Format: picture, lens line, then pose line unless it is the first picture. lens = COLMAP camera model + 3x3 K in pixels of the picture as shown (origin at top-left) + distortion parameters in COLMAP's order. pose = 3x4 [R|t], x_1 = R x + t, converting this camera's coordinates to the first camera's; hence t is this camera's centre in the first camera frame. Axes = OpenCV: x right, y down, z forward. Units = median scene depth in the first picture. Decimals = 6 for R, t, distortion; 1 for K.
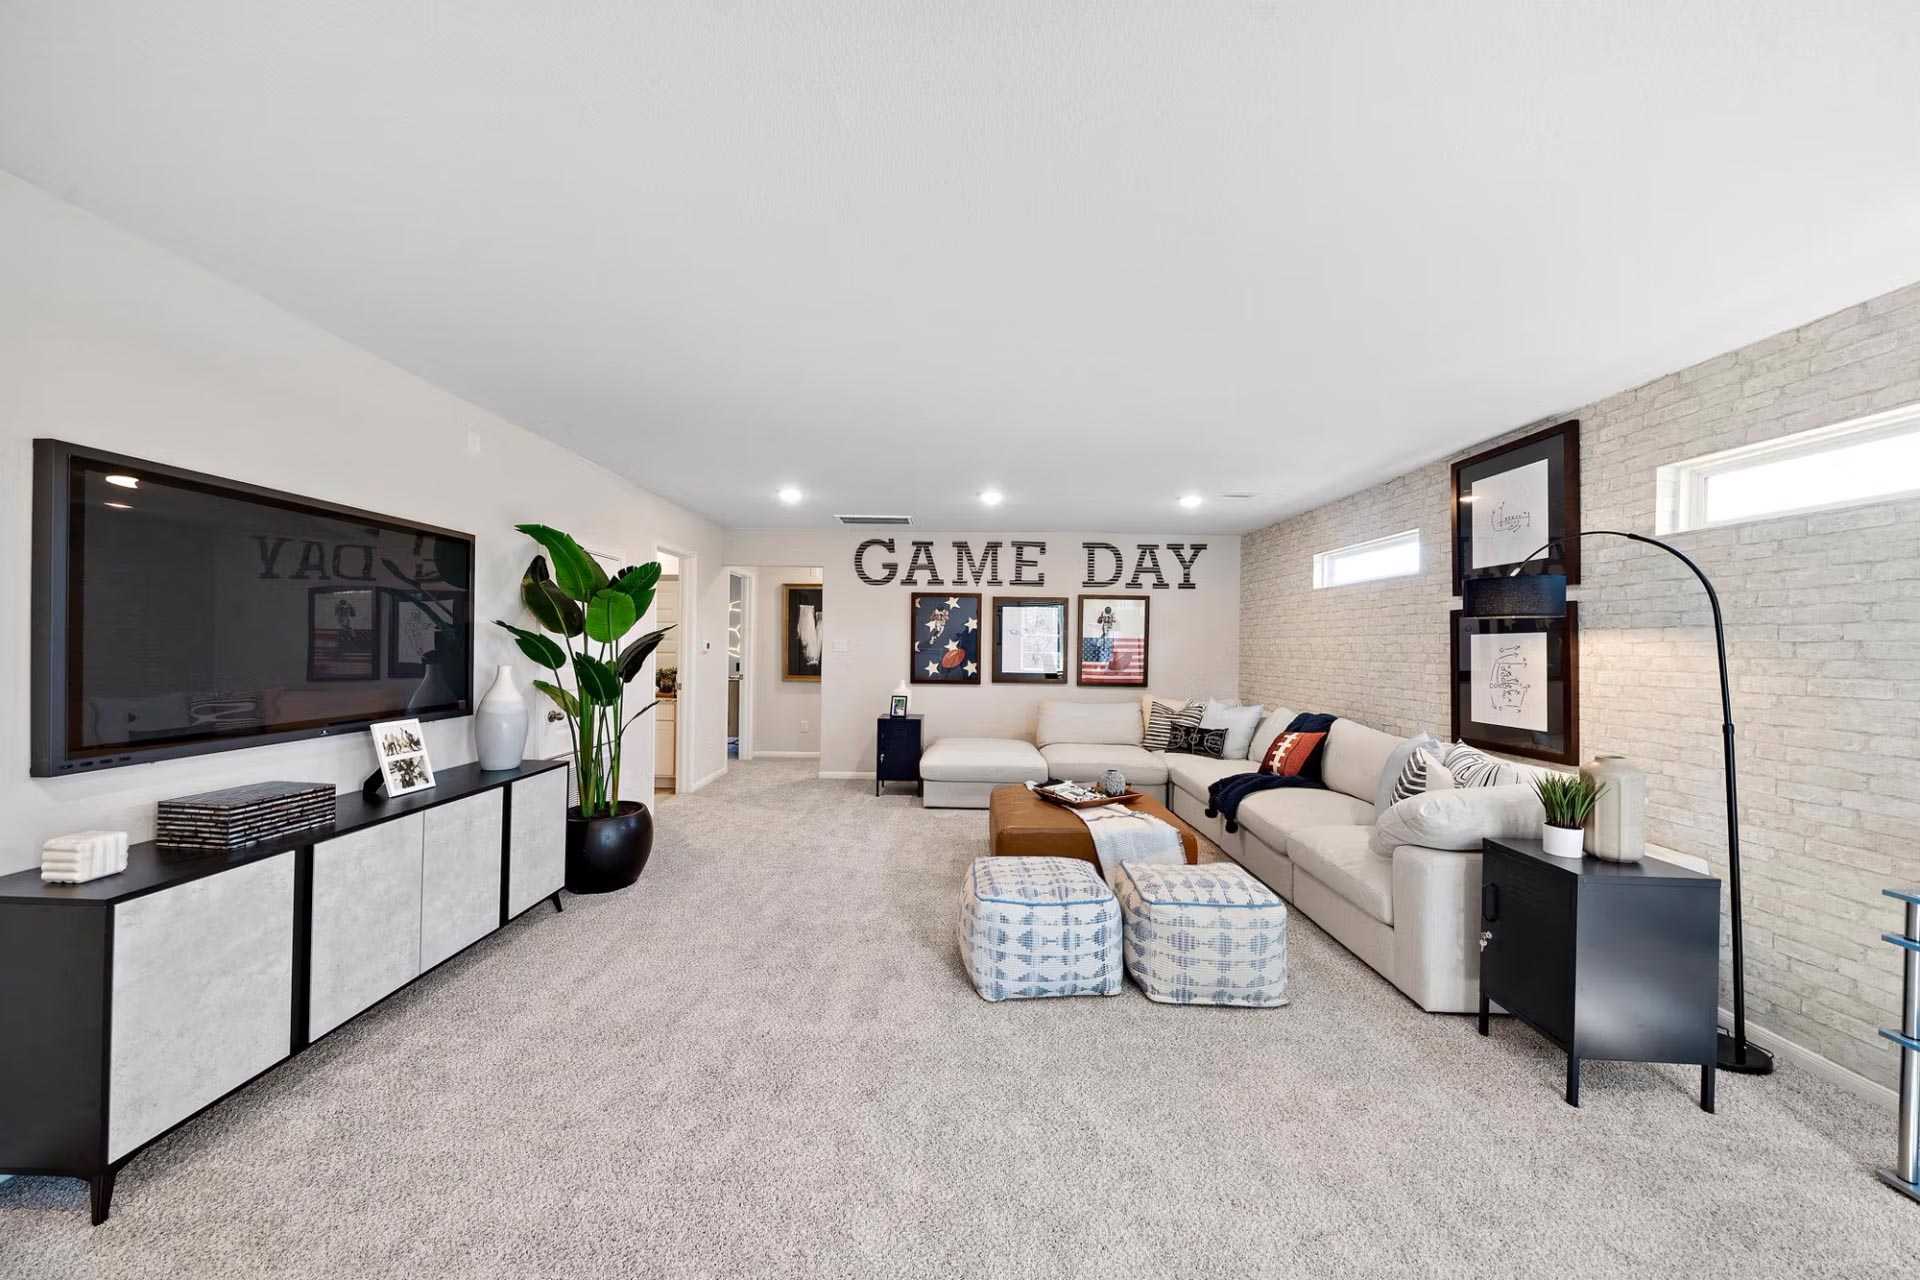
lens RADIAL K [[728.9, 0, 966.1], [0, 728.9, 639.0], [0, 0, 1]] dist [-0.001994, 0.000295]
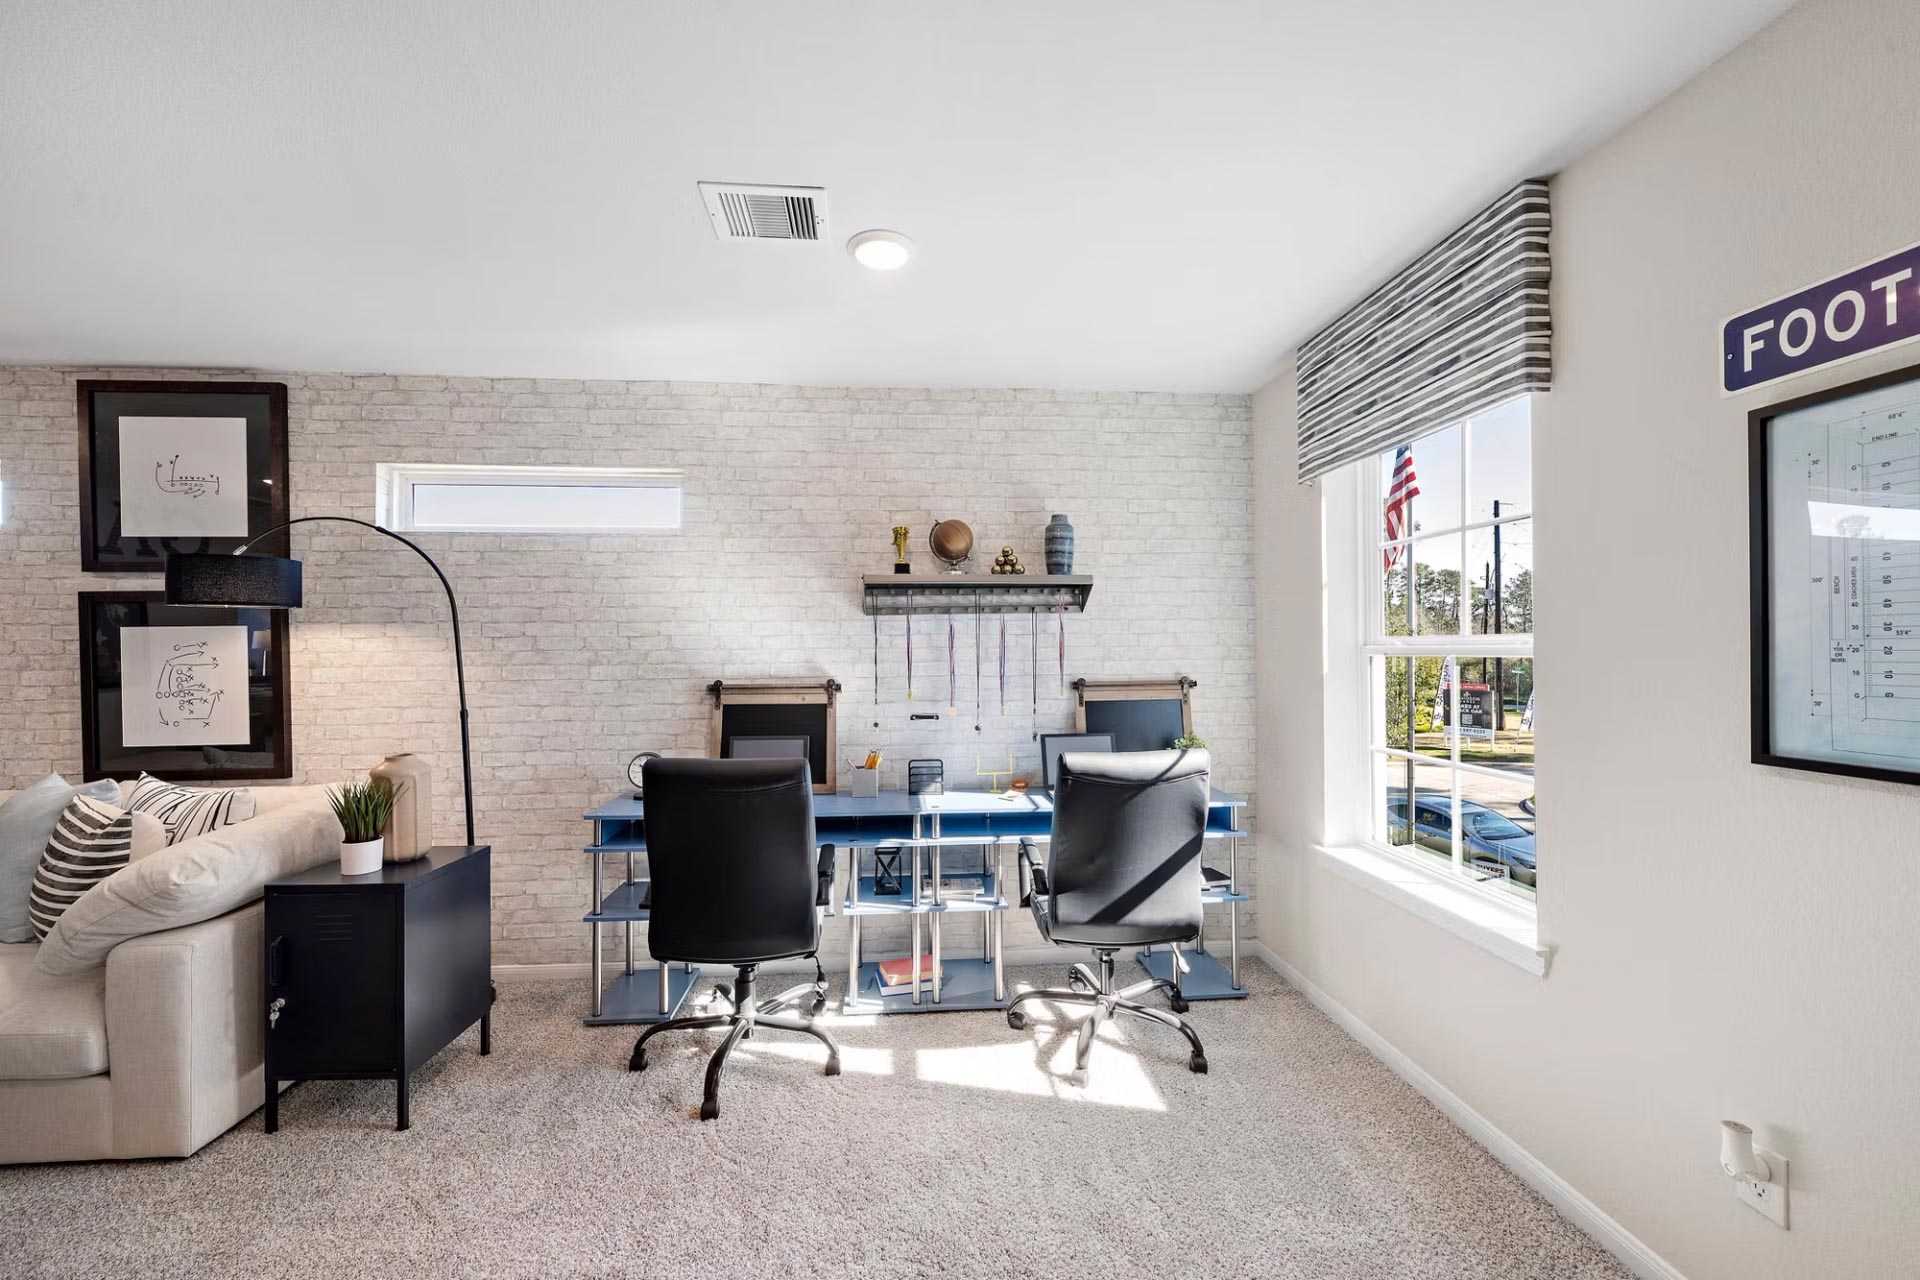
lens RADIAL K [[728.9, 0, 967.3], [0, 728.9, 646.7], [0, 0, 1]] dist [-0.001994, 0.000295]
pose [[-0.094222, -0.012812, 0.995469, -0.128417], [-0.003523, 0.999915, 0.012535, 0.001779], [-0.995545, -0.002326, -0.094260, 0.284394]]
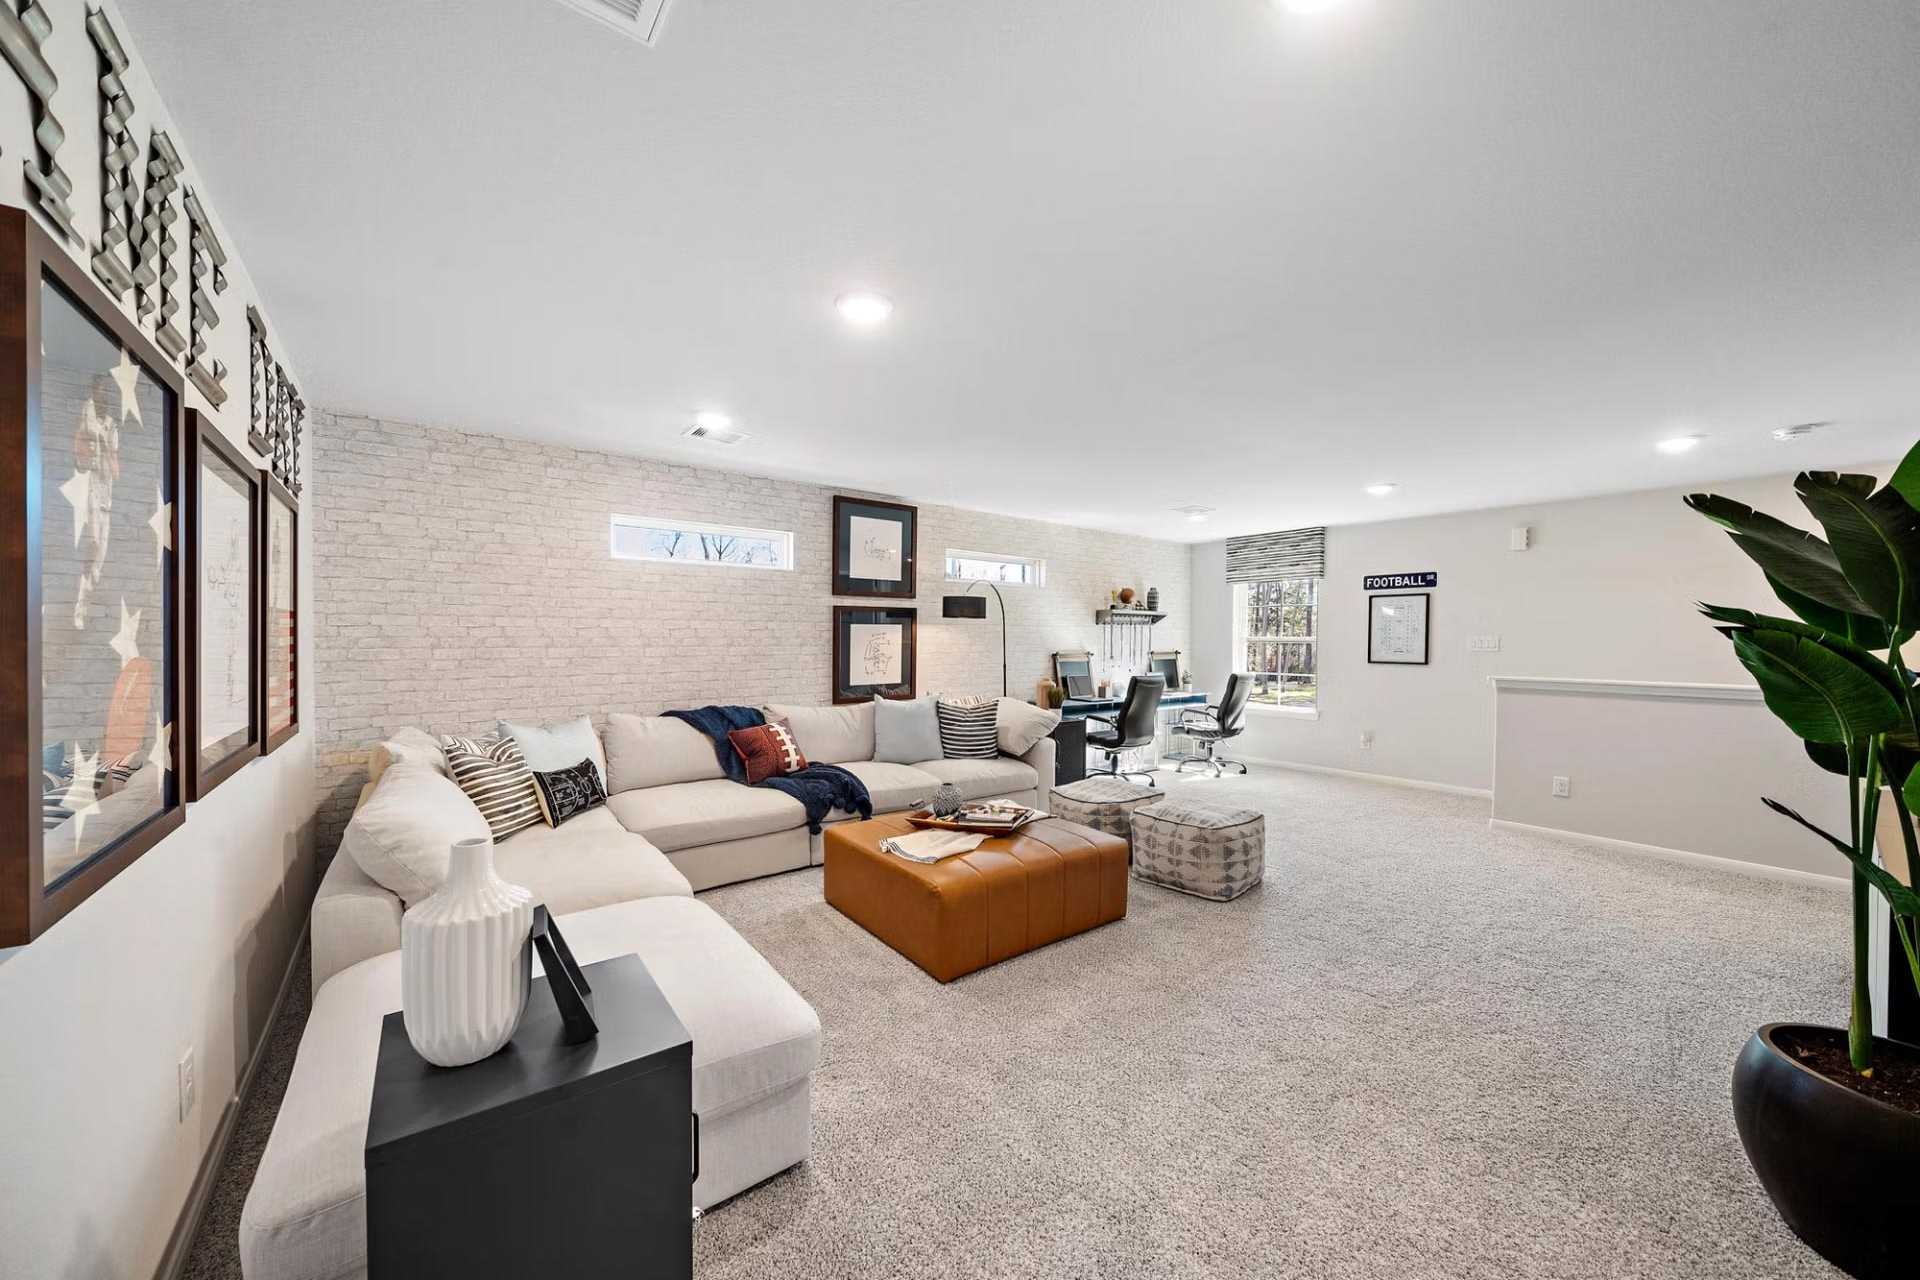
lens RADIAL K [[728.9, 0, 915.5], [0, 728.9, 640.8], [0, 0, 1]] dist [-0.001994, 0.000295]
pose [[-0.624110, -0.022081, 0.781024, -0.619233], [-0.021311, 0.999710, 0.011234, 0.009664], [-0.781046, -0.009633, -0.624400, 2.255897]]
